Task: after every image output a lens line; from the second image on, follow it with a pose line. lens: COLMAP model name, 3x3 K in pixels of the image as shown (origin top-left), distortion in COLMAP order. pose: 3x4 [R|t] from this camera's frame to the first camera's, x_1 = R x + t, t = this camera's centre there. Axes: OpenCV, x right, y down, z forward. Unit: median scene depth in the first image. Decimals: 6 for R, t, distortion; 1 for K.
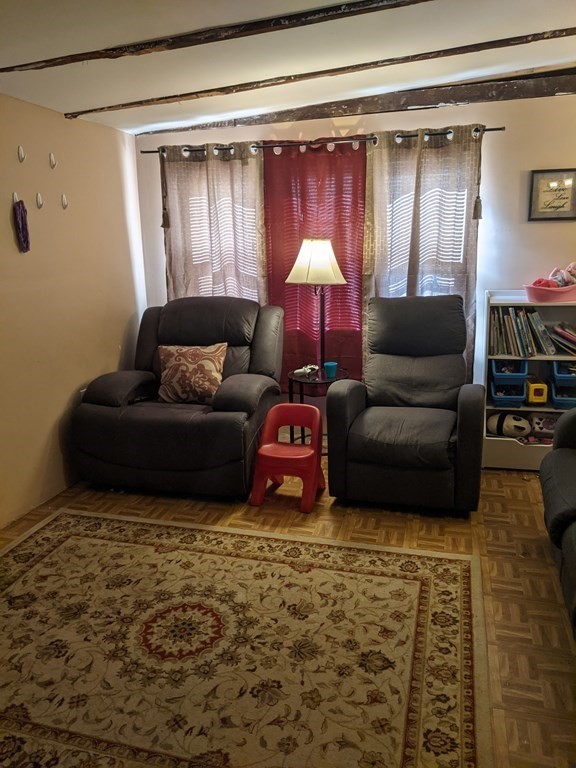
lens RADIAL K [[615.9, 0, 278.2], [0, 615.9, 399.0], [0, 0, 1]] dist [0.072793, -0.127349]
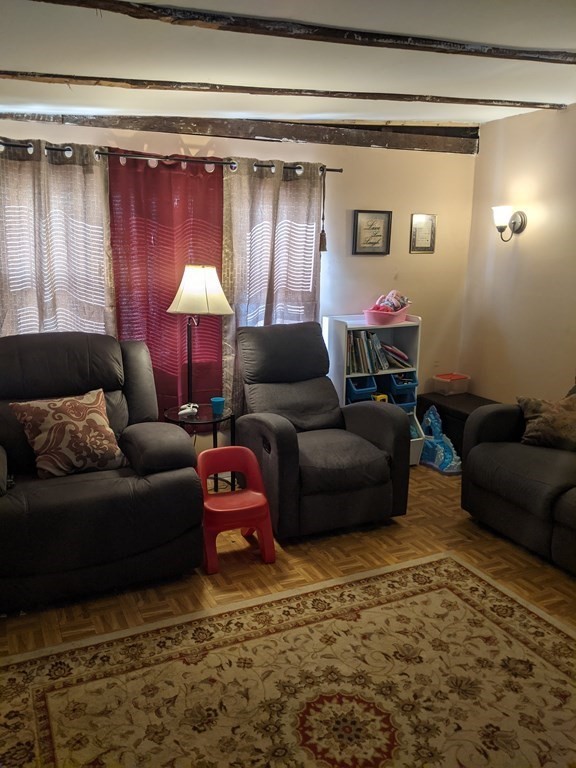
lens RADIAL K [[615.9, 0, 278.2], [0, 615.9, 399.0], [0, 0, 1]] dist [0.072793, -0.127349]
pose [[0.747166, -0.116449, 0.654357, -0.511352], [0.143273, 0.989604, 0.012516, -0.064178], [-0.649011, 0.084400, 0.756083, 0.279763]]
